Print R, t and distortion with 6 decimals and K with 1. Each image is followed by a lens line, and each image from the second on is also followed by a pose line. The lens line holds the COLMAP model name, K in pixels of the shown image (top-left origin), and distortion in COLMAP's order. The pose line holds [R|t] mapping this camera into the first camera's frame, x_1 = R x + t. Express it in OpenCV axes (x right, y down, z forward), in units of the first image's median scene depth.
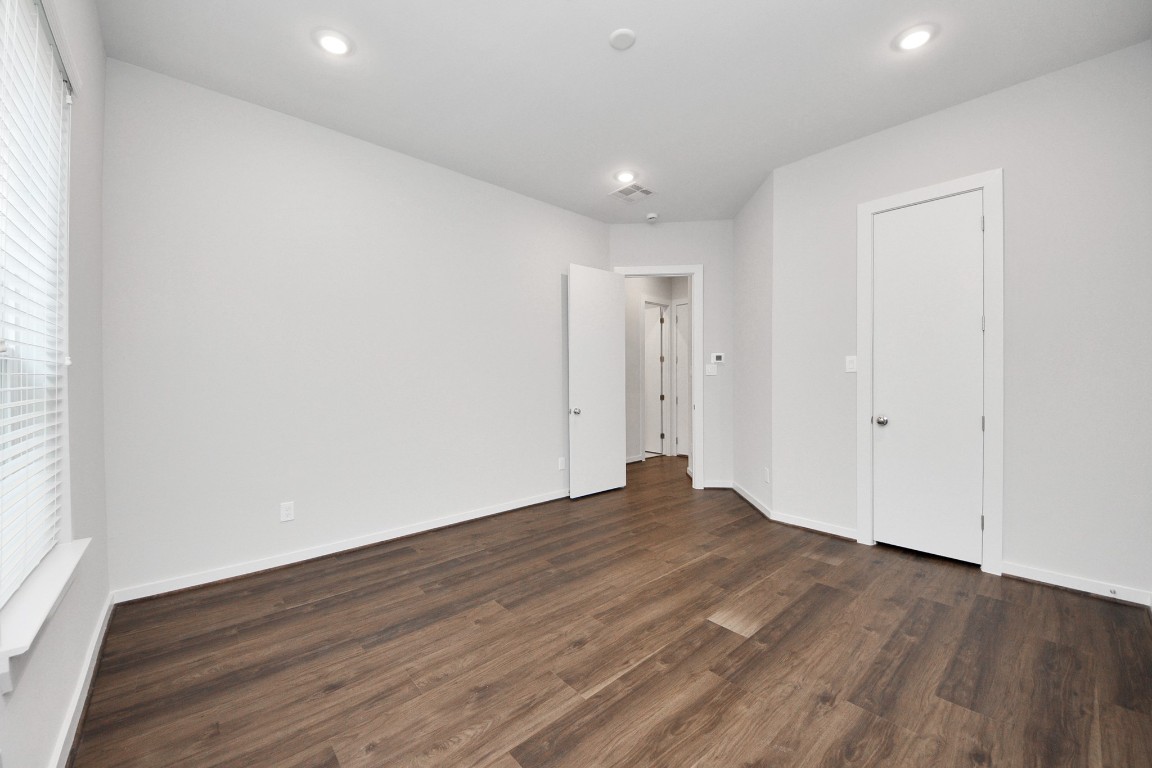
lens RADIAL K [[446.9, 0, 576.0], [0, 446.9, 384.0], [0, 0, 1]] dist [0.042200, -0.026951]
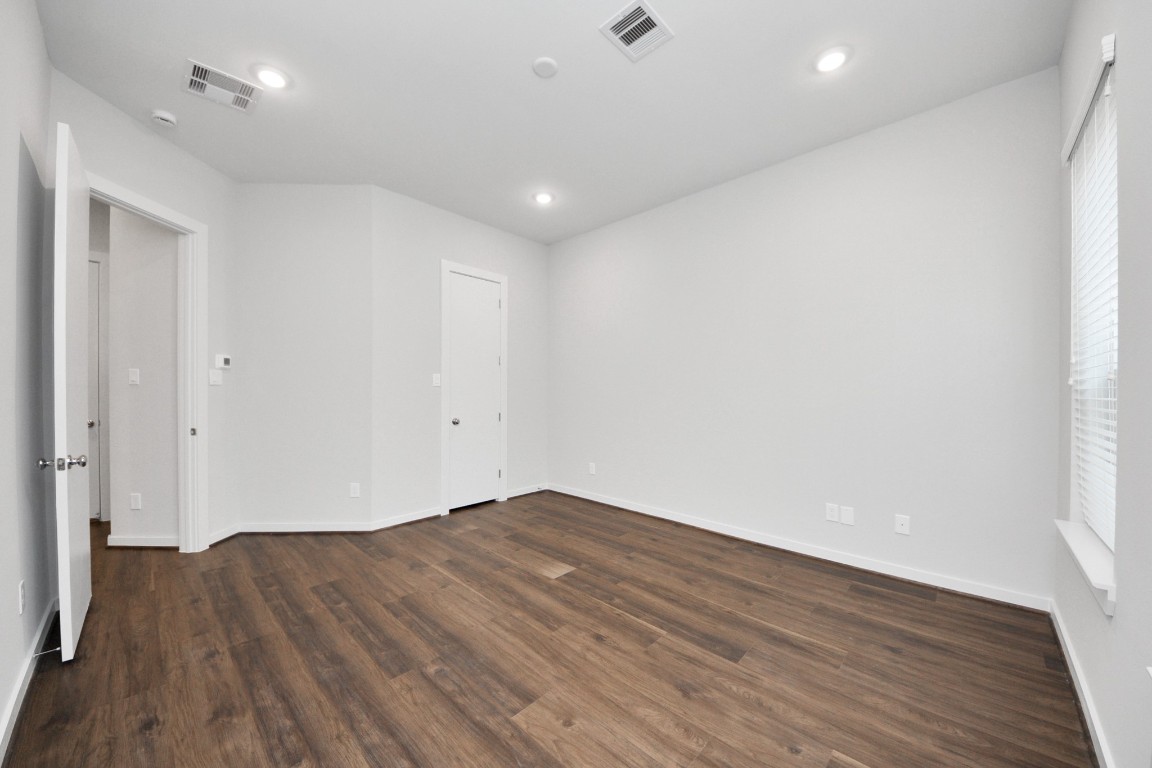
lens RADIAL K [[409.9, 0, 582.7], [0, 409.9, 391.4], [0, 0, 1]] dist [0.054400, -0.027024]
pose [[-0.095867, -0.002593, 0.995391, -0.839865], [0.004051, 0.999987, 0.002995, -0.017472], [-0.995386, 0.004320, -0.095855, 0.968509]]
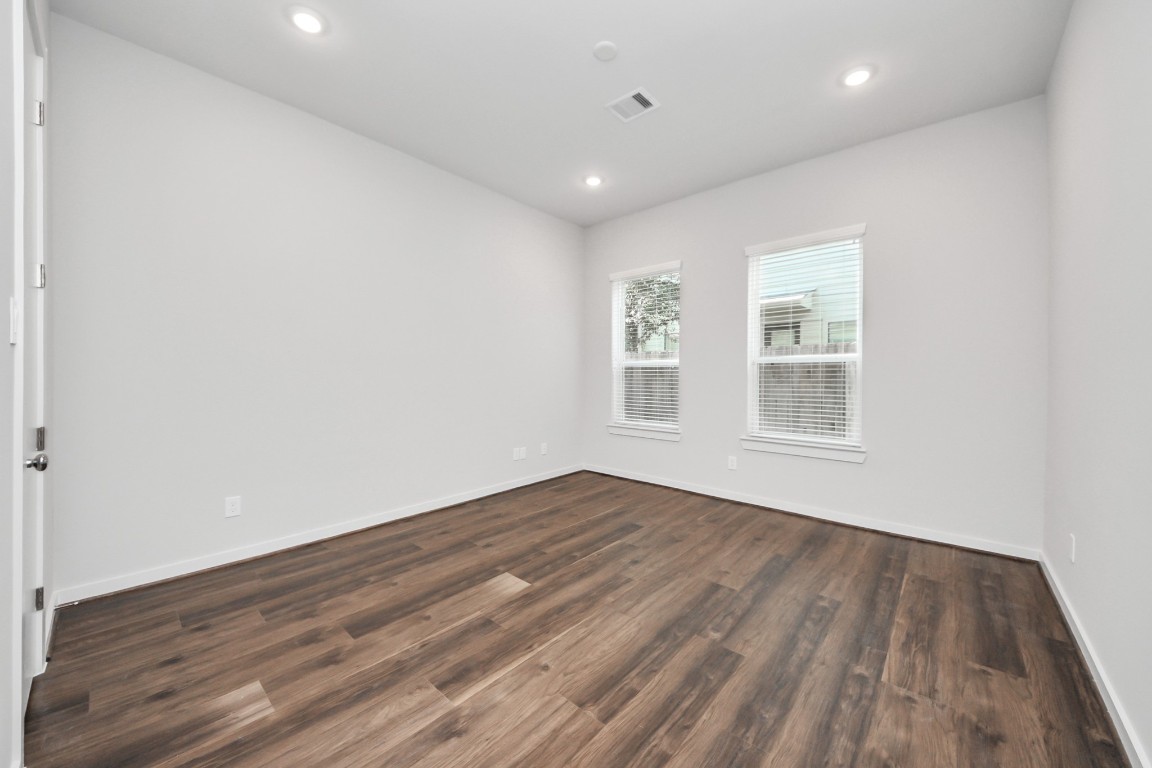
lens RADIAL K [[415.1, 0, 576.0], [0, 415.1, 384.0], [0, 0, 1]] dist [0.054504, -0.032202]
pose [[-0.993389, 0.001551, -0.114785, 0.279664], [-0.001397, 0.999671, 0.025598, 0.005147], [0.114787, 0.025589, -0.993060, 1.897382]]
